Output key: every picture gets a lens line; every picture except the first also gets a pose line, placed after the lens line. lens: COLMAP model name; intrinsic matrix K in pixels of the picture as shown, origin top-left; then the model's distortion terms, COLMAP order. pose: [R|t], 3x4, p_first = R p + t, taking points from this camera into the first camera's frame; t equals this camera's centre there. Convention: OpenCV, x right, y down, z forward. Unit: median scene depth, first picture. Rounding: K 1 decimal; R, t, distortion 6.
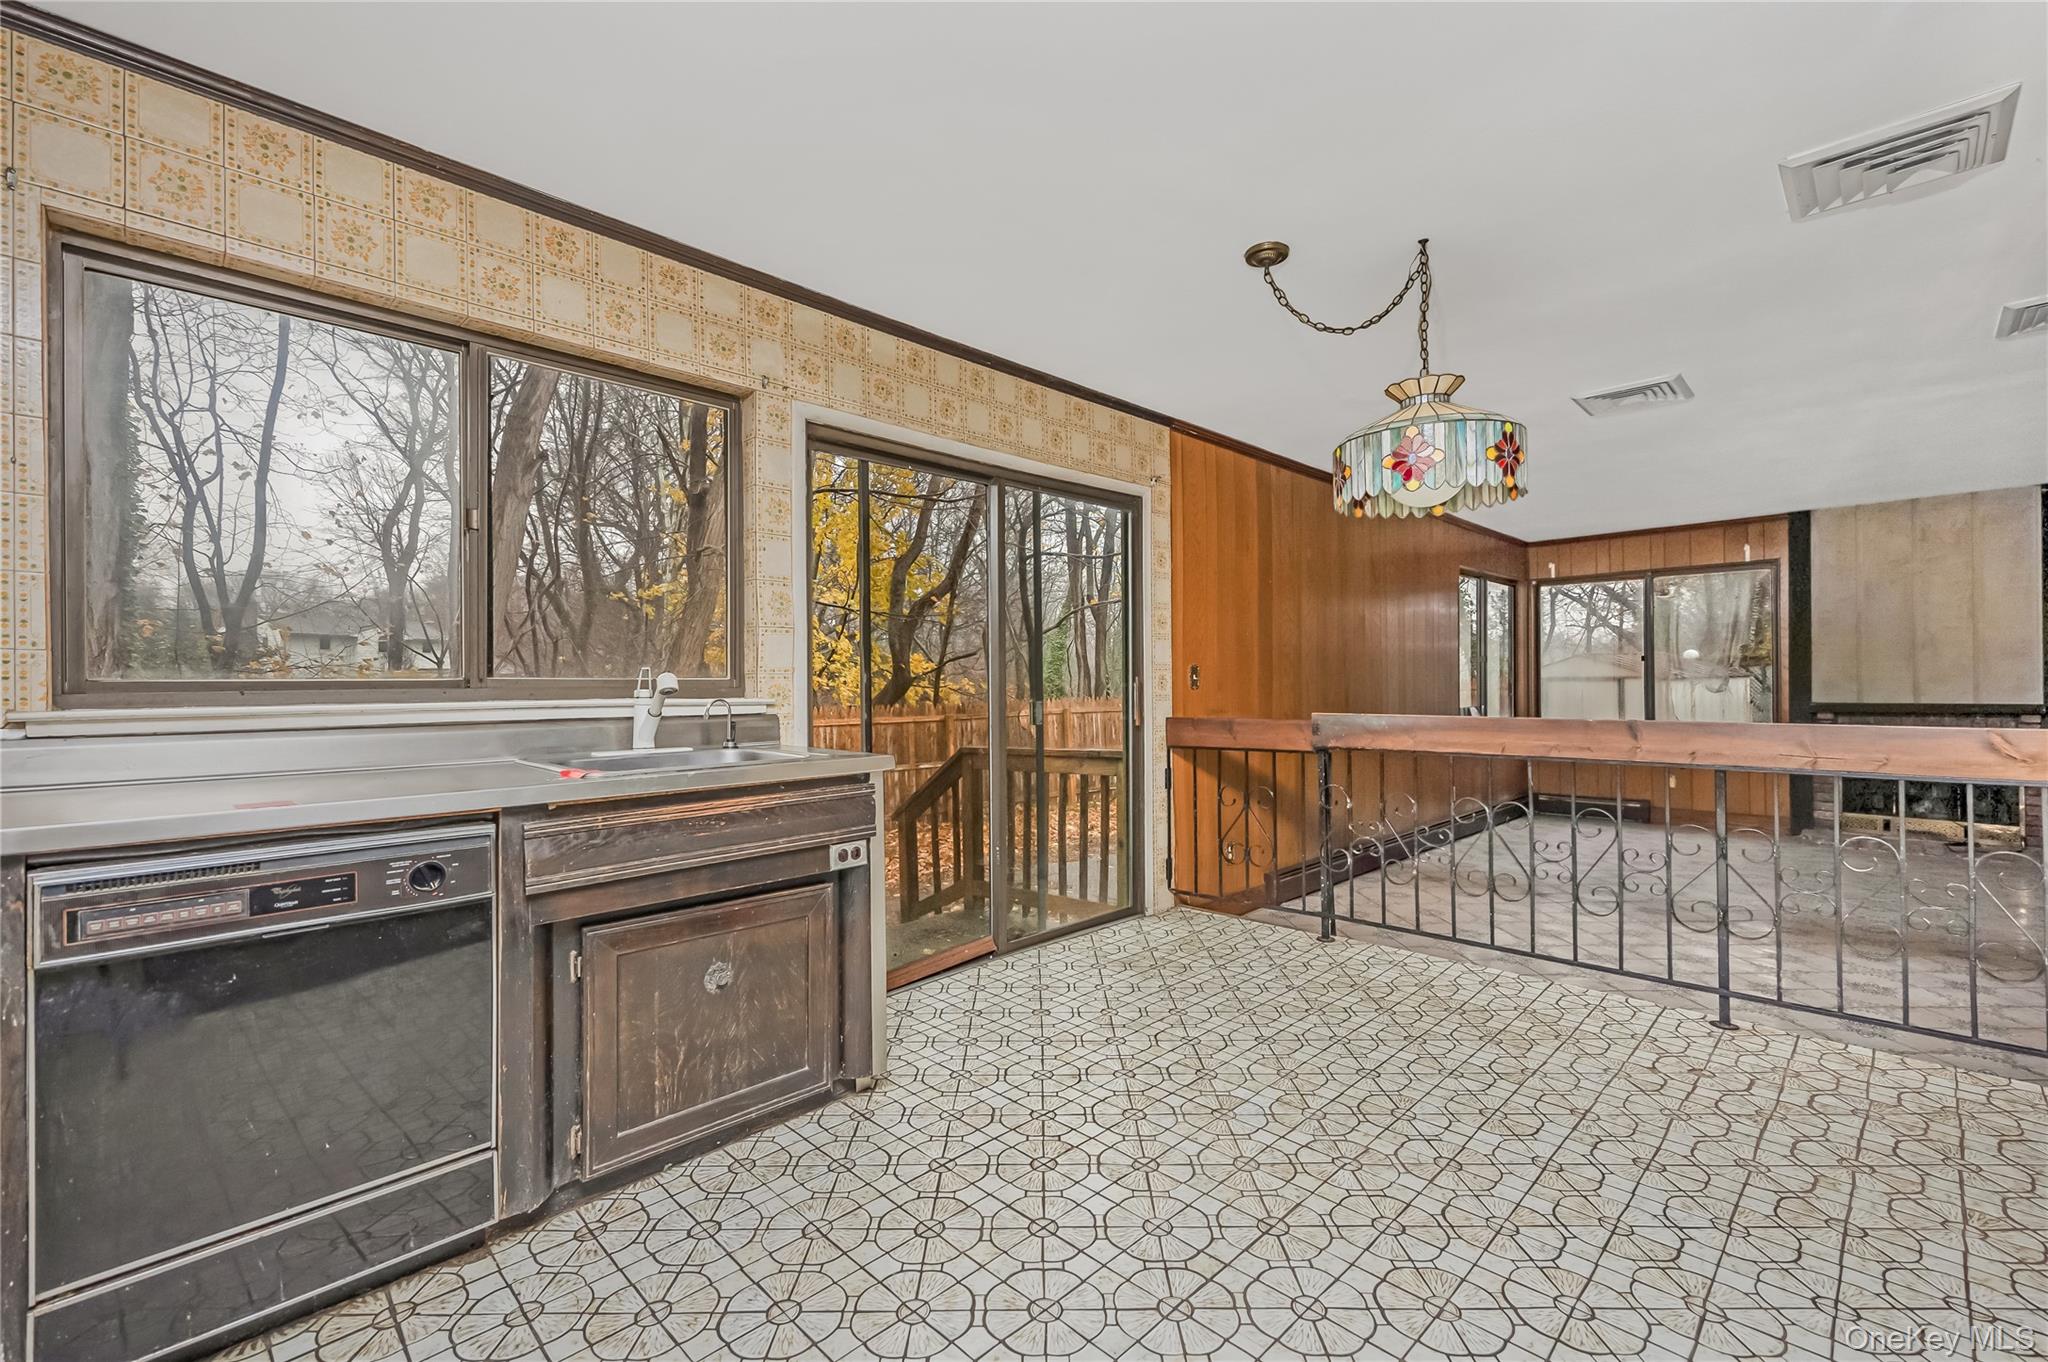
lens RADIAL K [[826.3, 0, 1022.6], [0, 826.3, 678.0], [0, 0, 1]] dist [-0.001257, -0.000518]
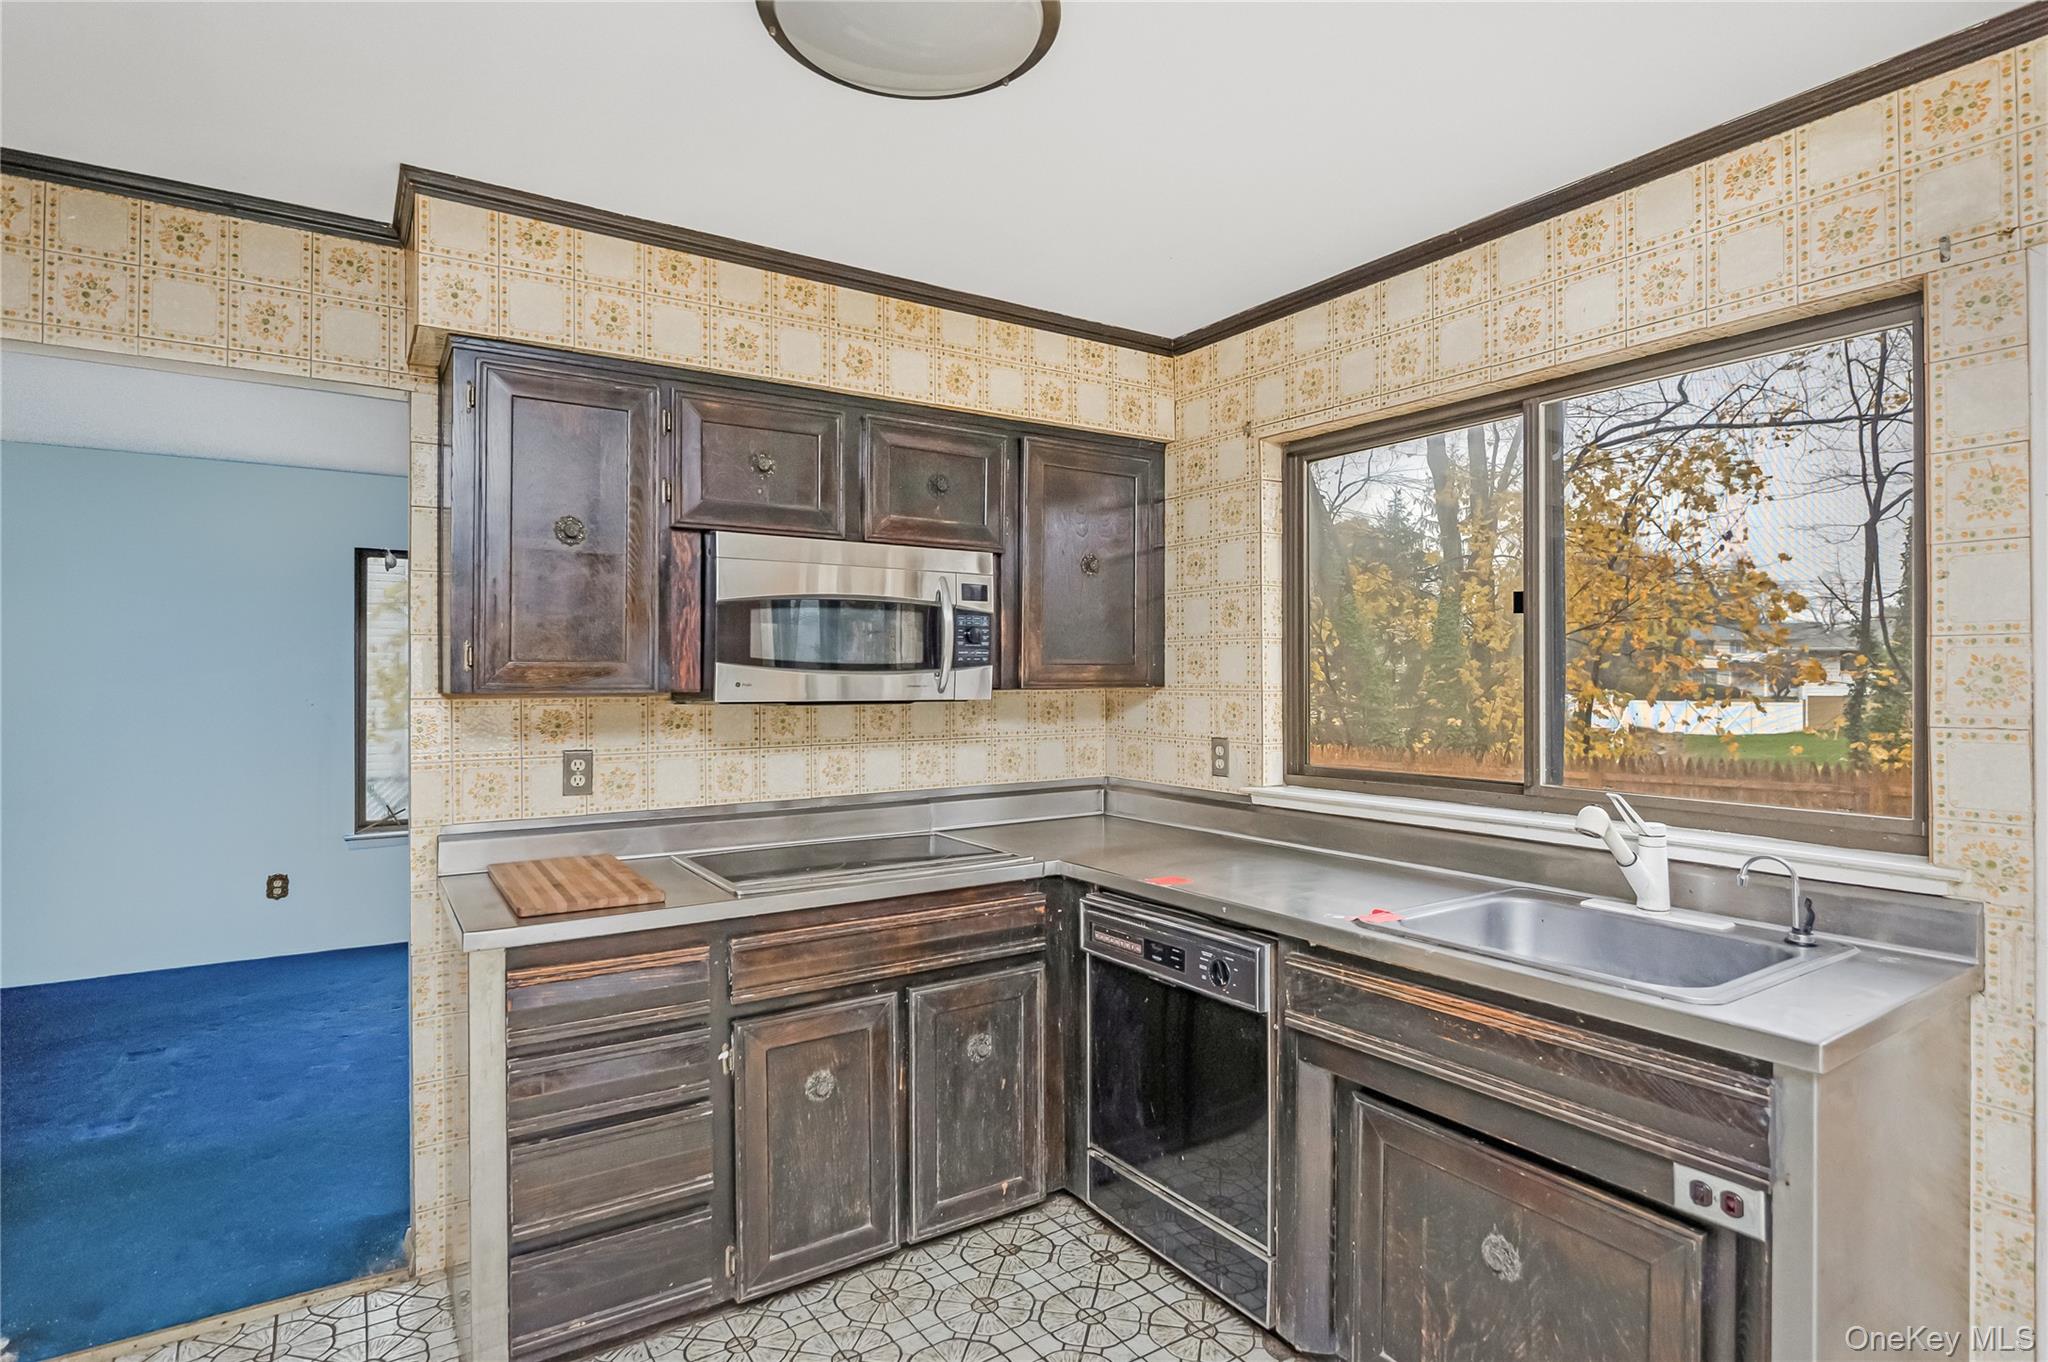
lens RADIAL K [[1054.4, 0, 1021.0], [0, 1054.4, 678.2], [0, 0, 1]] dist [-0.003427, -0.001072]
pose [[-0.197942, 0.000946, -0.980213, 0.106184], [0.001230, 0.999999, 0.000717, -0.023421], [0.980213, -0.001064, -0.197943, 0.141015]]
